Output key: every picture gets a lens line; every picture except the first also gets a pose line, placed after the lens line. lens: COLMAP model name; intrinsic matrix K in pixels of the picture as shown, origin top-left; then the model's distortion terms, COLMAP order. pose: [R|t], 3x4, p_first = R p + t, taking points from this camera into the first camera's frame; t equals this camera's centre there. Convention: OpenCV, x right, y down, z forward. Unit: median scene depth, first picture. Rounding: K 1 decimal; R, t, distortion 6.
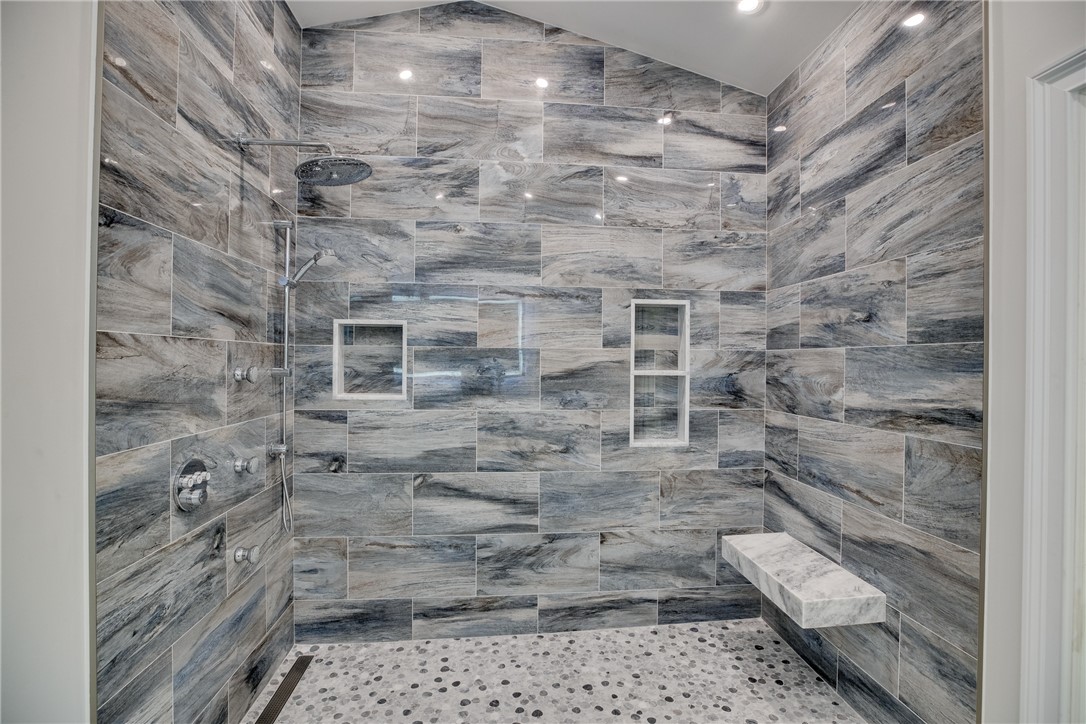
lens RADIAL K [[501.4, 0, 547.5], [0, 501.4, 360.5], [0, 0, 1]] dist [-0.037749, 0.007137]
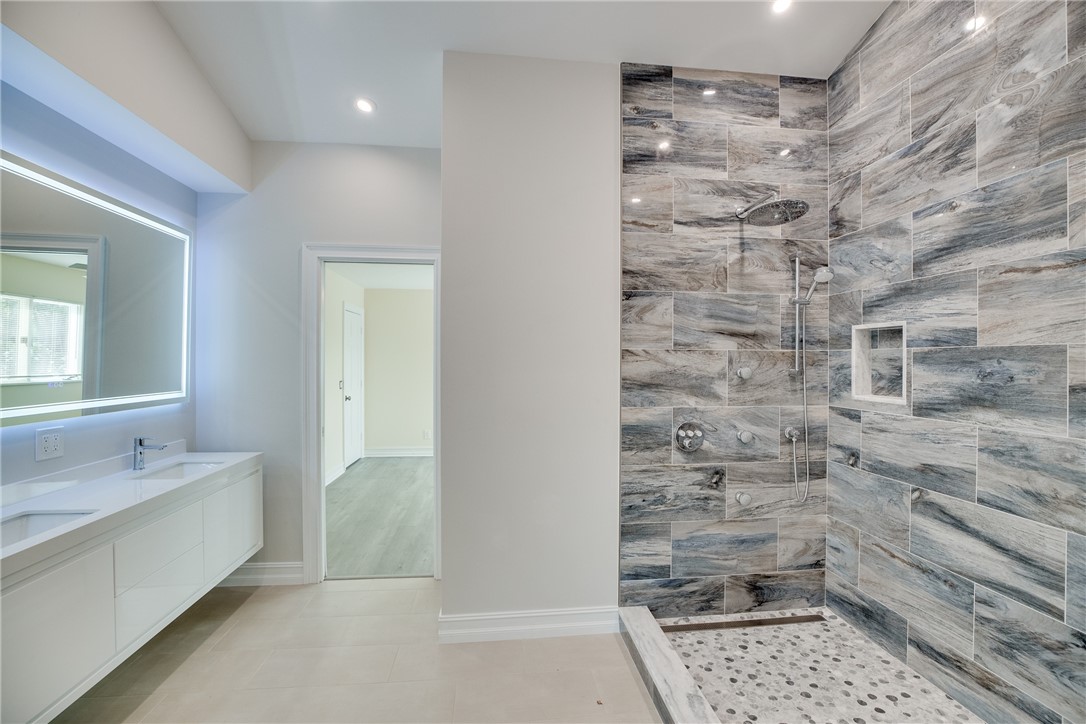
lens RADIAL K [[501.4, 0, 544.2], [0, 501.4, 358.9], [0, 0, 1]] dist [-0.037749, 0.007137]
pose [[0.003468, -0.011787, -0.999925, 0.652609], [-0.004128, 0.999922, -0.011802, 0.005604], [0.999985, 0.004169, 0.003419, 0.321132]]
